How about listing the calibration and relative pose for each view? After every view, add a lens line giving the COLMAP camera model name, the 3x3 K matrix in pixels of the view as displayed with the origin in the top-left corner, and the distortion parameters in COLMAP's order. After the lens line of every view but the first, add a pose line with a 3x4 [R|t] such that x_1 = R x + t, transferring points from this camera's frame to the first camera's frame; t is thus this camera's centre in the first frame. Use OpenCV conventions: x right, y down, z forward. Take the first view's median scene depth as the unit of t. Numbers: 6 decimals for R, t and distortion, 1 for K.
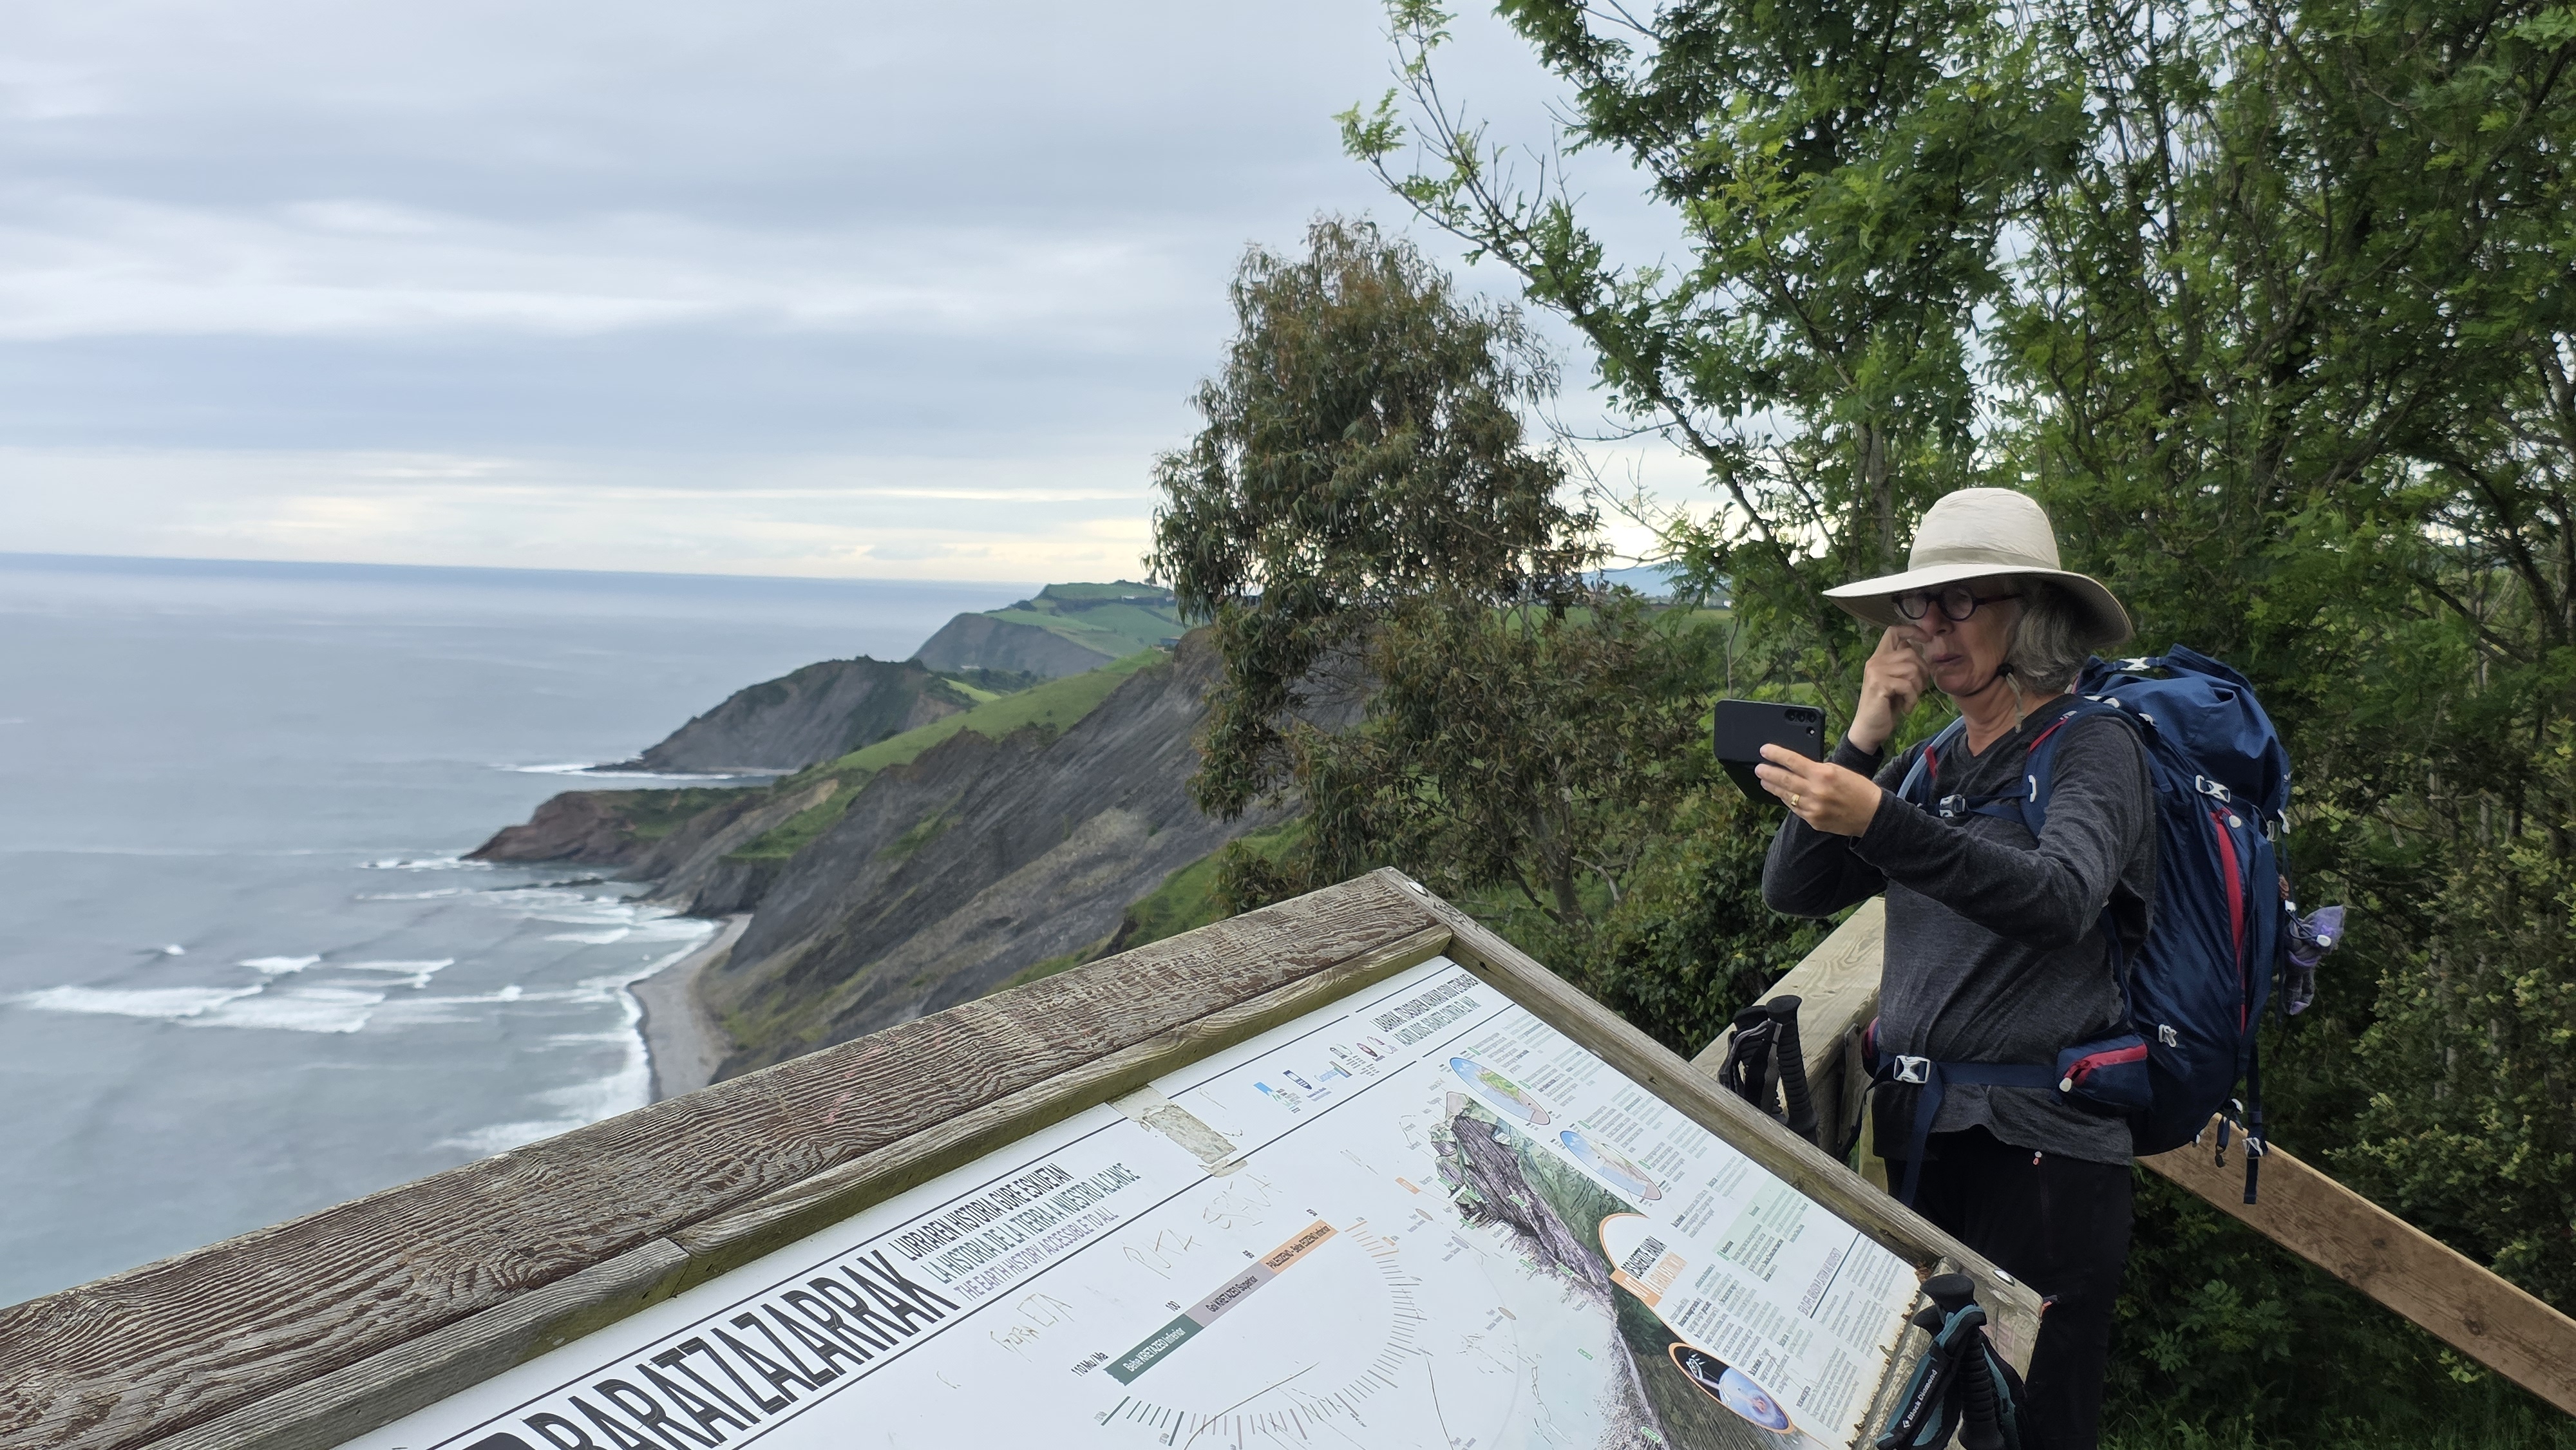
lens RADIAL K [[3423.9, 0, 1355.0], [0, 3423.9, 789.1], [0, 0, 1]] dist [0.189598, 0.000000]
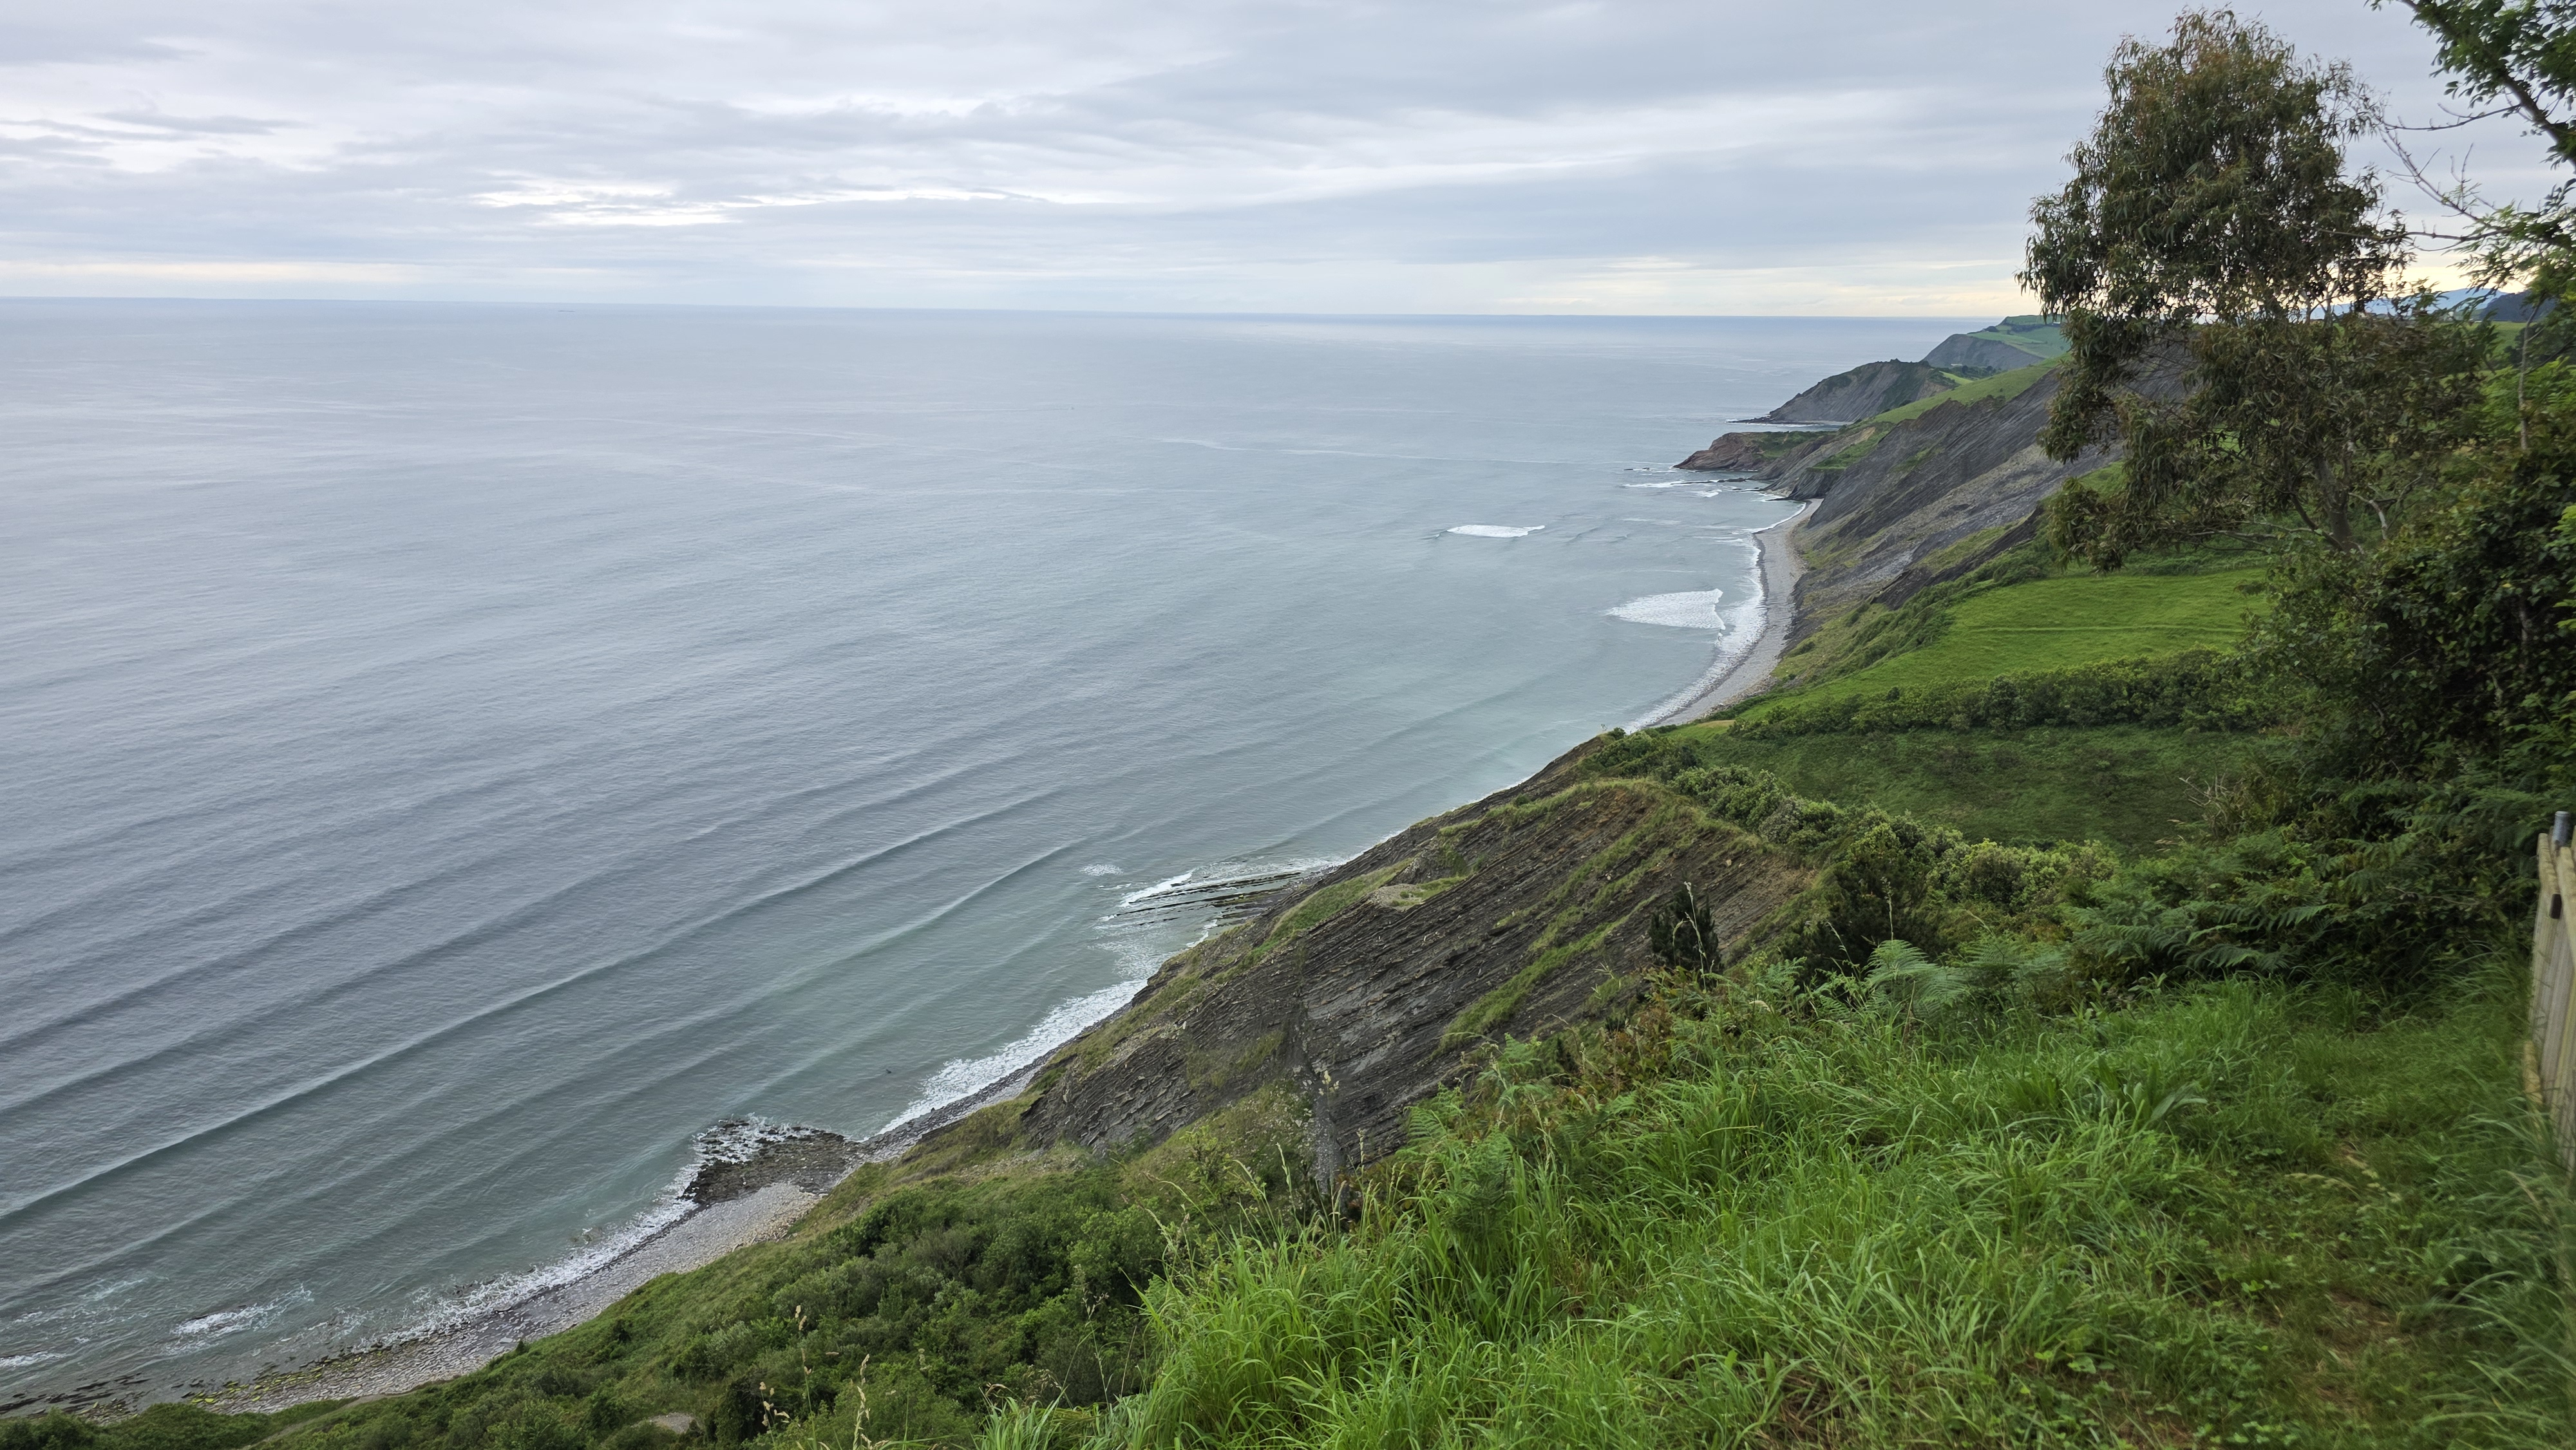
lens RADIAL K [[1716.2, 0, 1244.7], [0, 1716.2, 731.4], [0, 0, 1]] dist [0.021200, -0.024994]
pose [[0.879447, 0.088177, -0.467758, 0.007293], [-0.006511, 0.984828, 0.173408, -0.002634], [0.475952, -0.149458, 0.866679, 0.197157]]
